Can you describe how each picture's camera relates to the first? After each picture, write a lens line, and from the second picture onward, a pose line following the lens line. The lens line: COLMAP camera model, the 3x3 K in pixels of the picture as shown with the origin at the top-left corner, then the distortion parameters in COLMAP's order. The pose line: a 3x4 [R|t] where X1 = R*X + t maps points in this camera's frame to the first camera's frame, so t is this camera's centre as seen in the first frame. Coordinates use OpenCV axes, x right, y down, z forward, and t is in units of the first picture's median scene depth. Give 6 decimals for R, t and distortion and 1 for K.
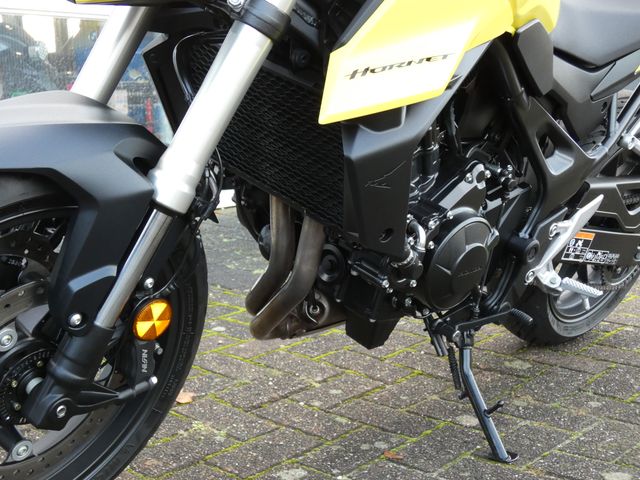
lens RADIAL K [[904.1, 0, 319.6], [0, 904.1, 261.6], [0, 0, 1]] dist [0.036189, -0.030901]
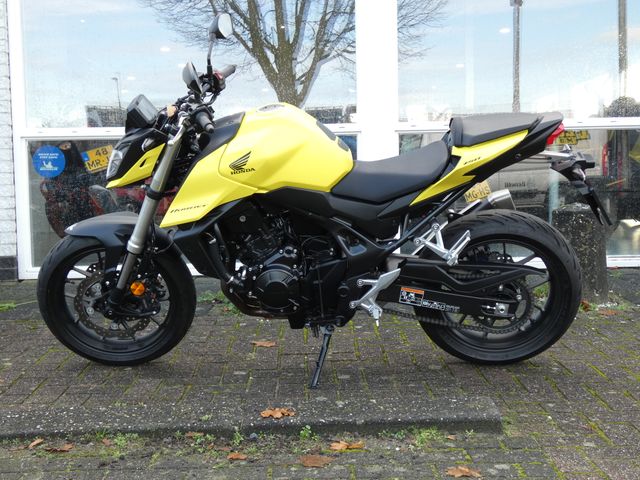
lens RADIAL K [[904.1, 0, 319.6], [0, 904.1, 261.6], [0, 0, 1]] dist [0.036189, -0.030901]
pose [[0.669874, 0.089633, -0.737044, 1.984094], [-0.127308, 0.991851, 0.004915, -0.095139], [0.731479, 0.090539, 0.675827, -0.482714]]
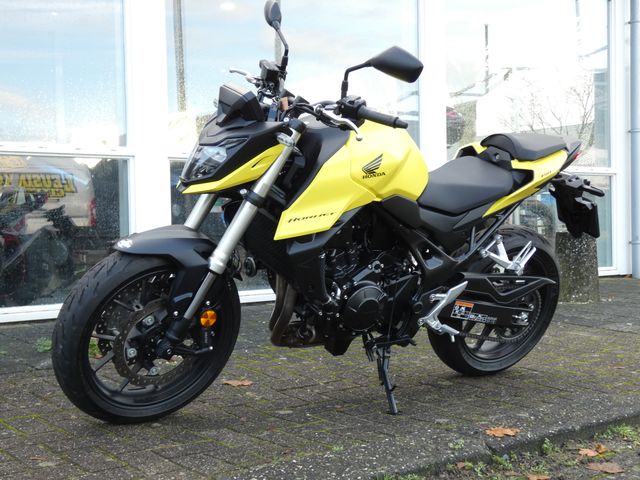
lens RADIAL K [[904.1, 0, 319.6], [0, 904.1, 261.6], [0, 0, 1]] dist [0.036189, -0.030901]
pose [[0.979814, 0.027648, -0.197989, 0.481145], [-0.051594, 0.991811, -0.116830, 0.149686], [0.193138, 0.124687, 0.973217, -1.089048]]
